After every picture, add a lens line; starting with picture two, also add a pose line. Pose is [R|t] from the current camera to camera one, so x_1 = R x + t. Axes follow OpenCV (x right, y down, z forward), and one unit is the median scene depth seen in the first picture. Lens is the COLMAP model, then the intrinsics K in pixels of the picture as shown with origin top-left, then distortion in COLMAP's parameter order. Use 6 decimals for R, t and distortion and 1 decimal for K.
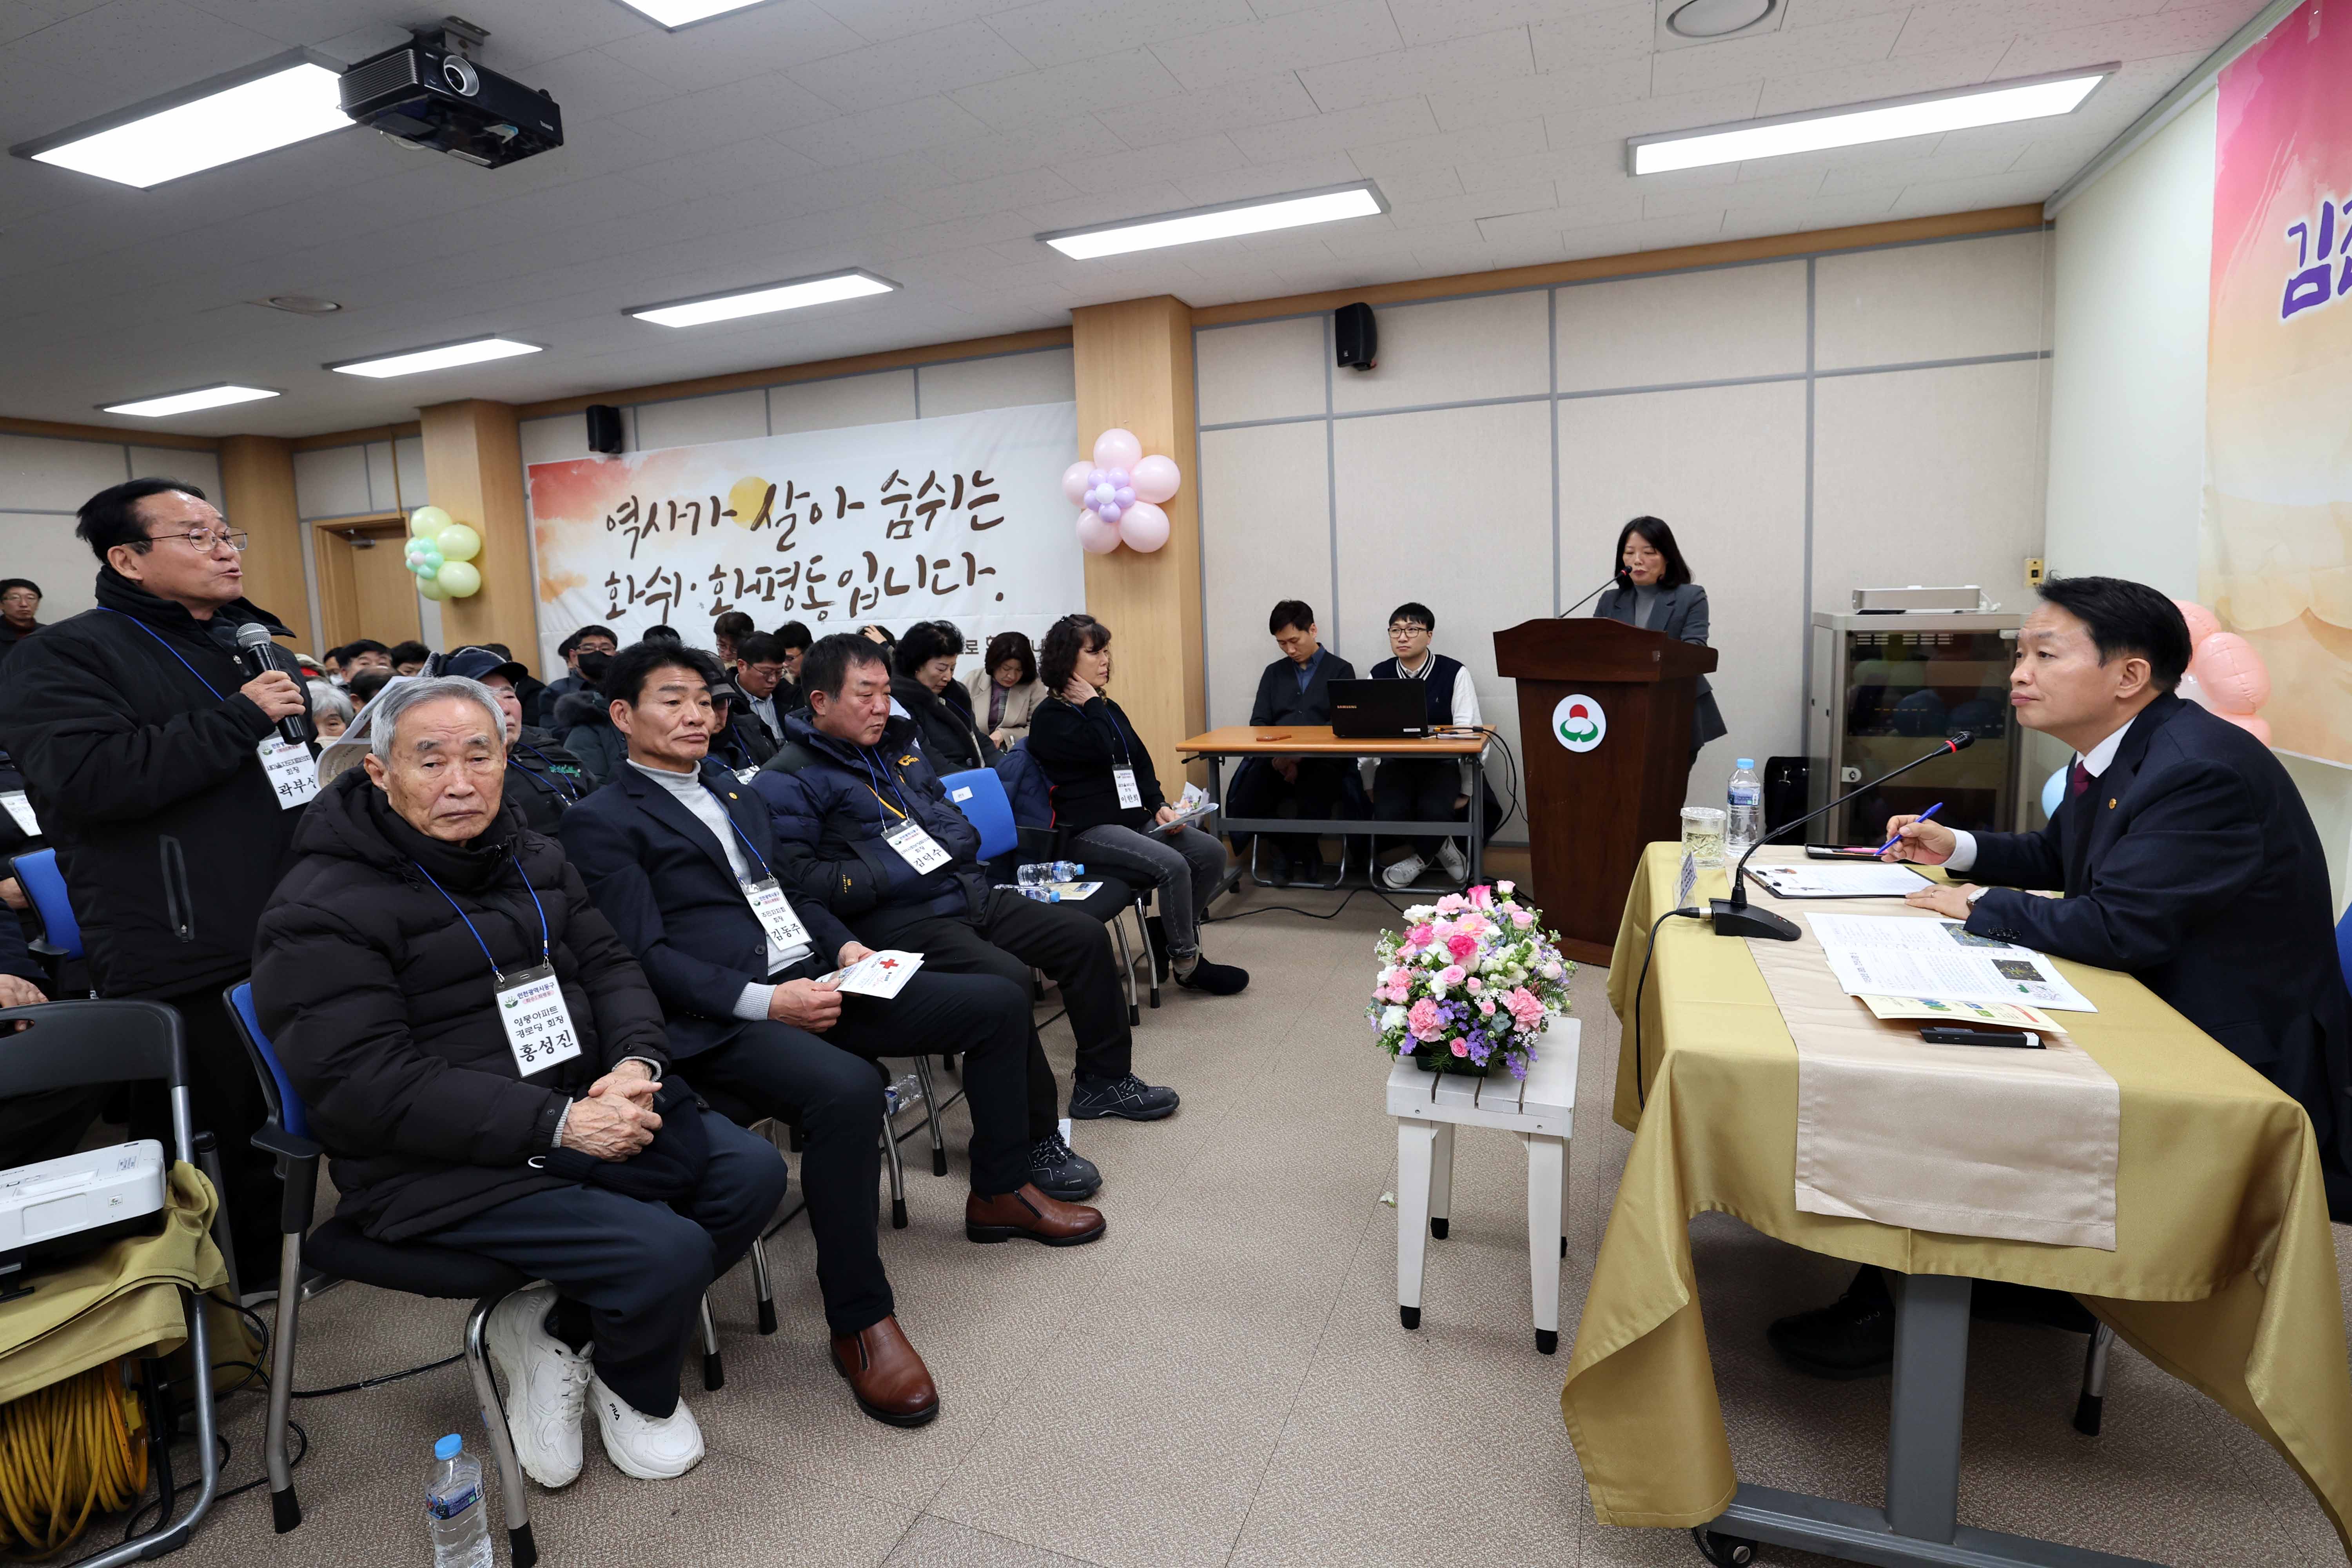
lens RADIAL K [[1157.3, 0, 1171.8], [0, 1157.3, 674.4], [0, 0, 1]] dist [-0.020889, 0.008370]
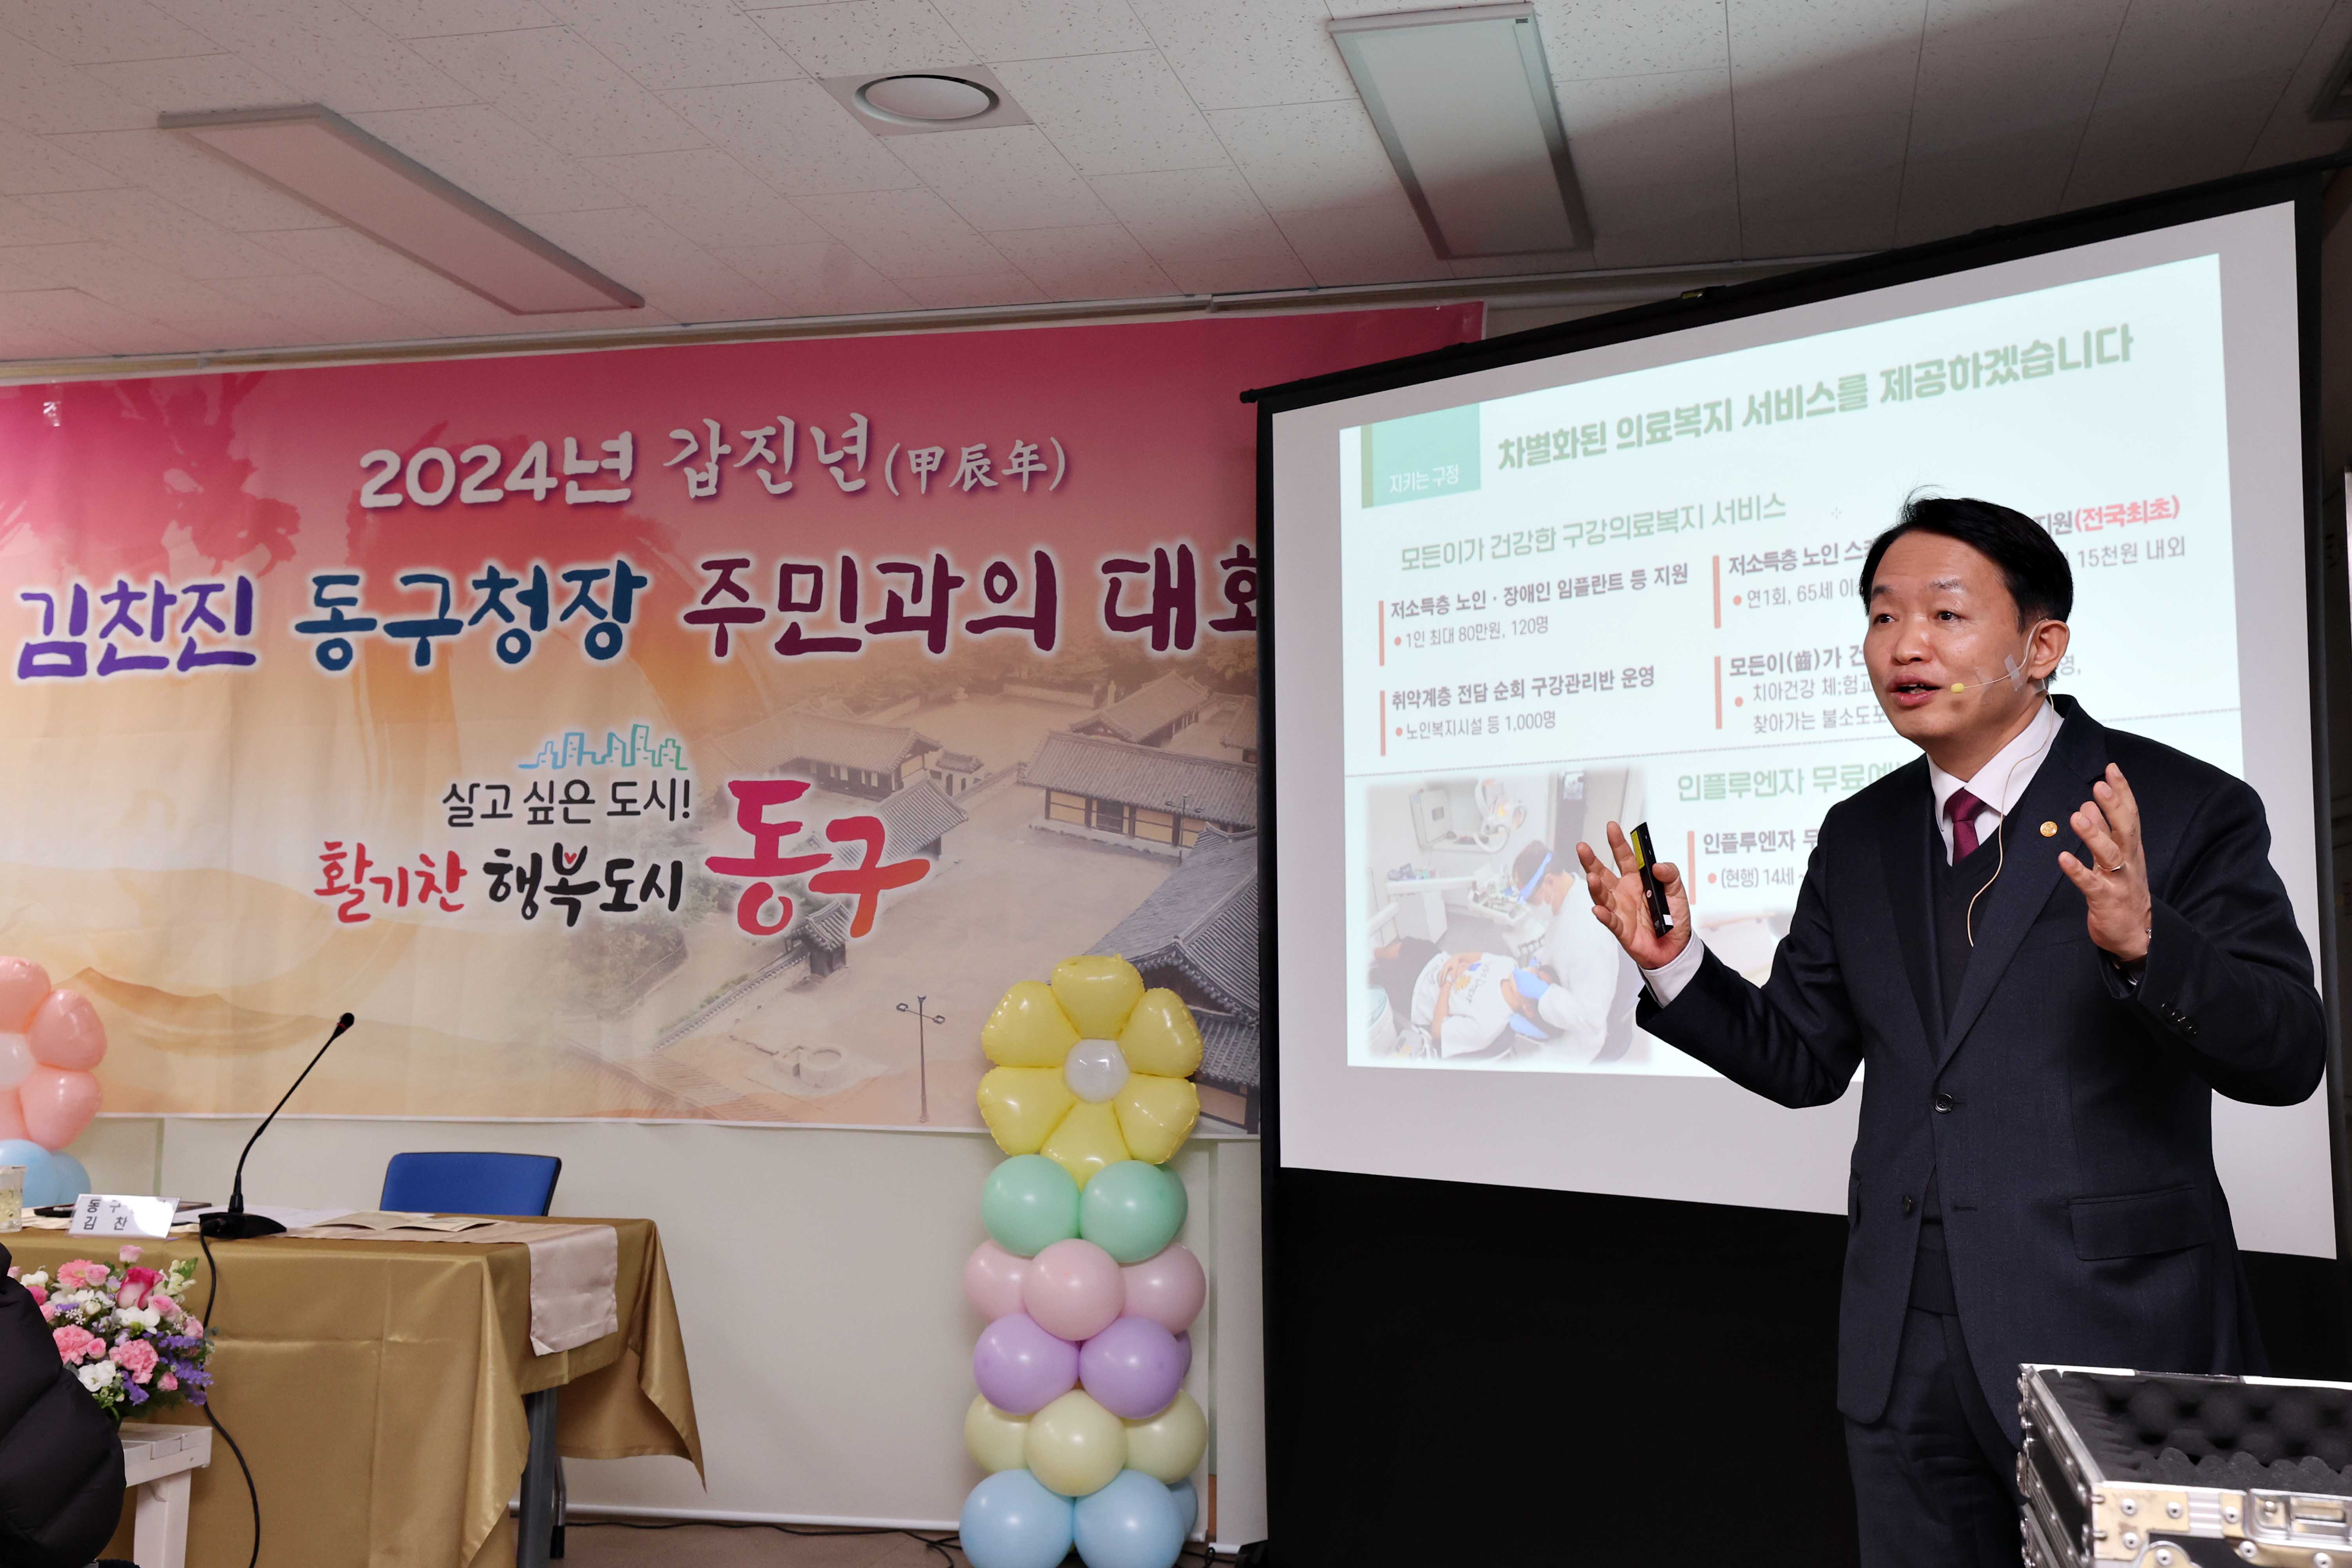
lens RADIAL K [[2632.4, 0, 1121.4], [0, 2632.4, 730.2], [0, 0, 1]] dist [0.080458, 0.000000]
pose [[-0.121680, 0.132179, 0.983729, -0.746806], [0.070459, 0.989743, -0.124272, 0.046275], [-0.990065, 0.054191, -0.129745, 0.185592]]
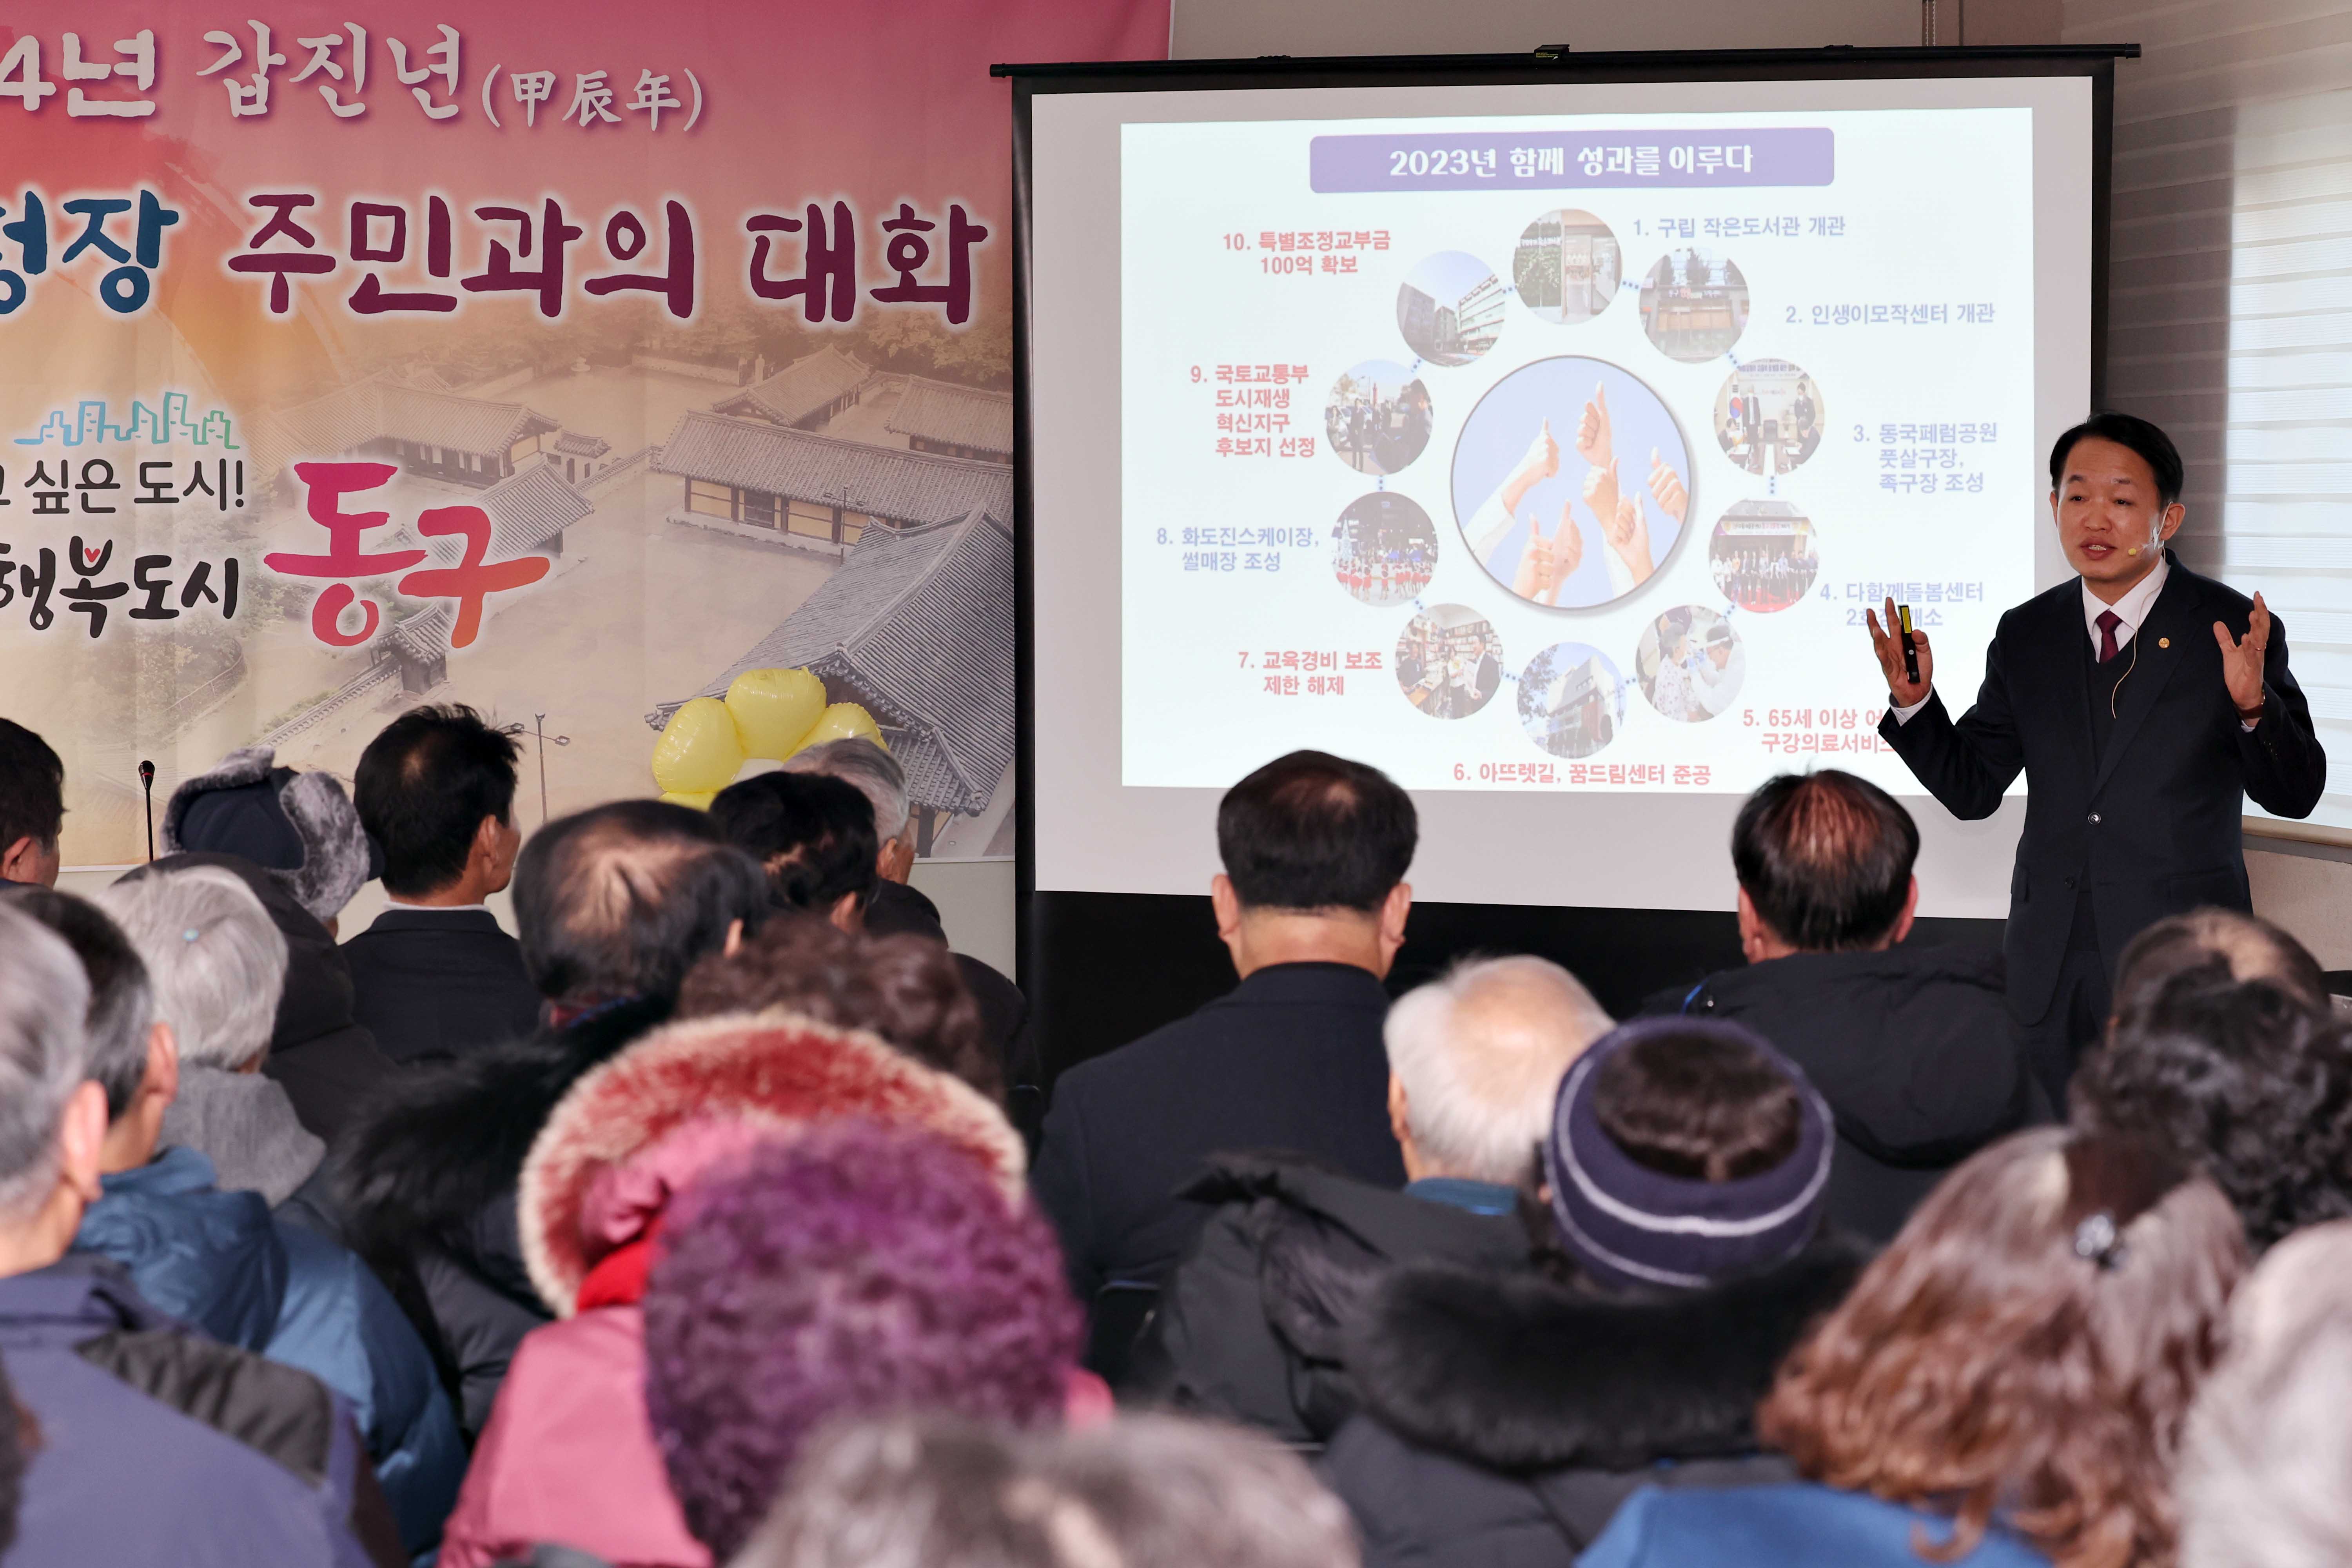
lens RADIAL K [[5404.8, 0, 1233.2], [0, 5404.8, 704.2], [0, 0, 1]] dist [-0.172392, 0.000000]
pose [[-0.582281, 0.011522, 0.812906, -1.370229], [0.082381, 0.995589, 0.044897, -0.056682], [-0.808803, 0.093111, -0.580662, 1.057492]]
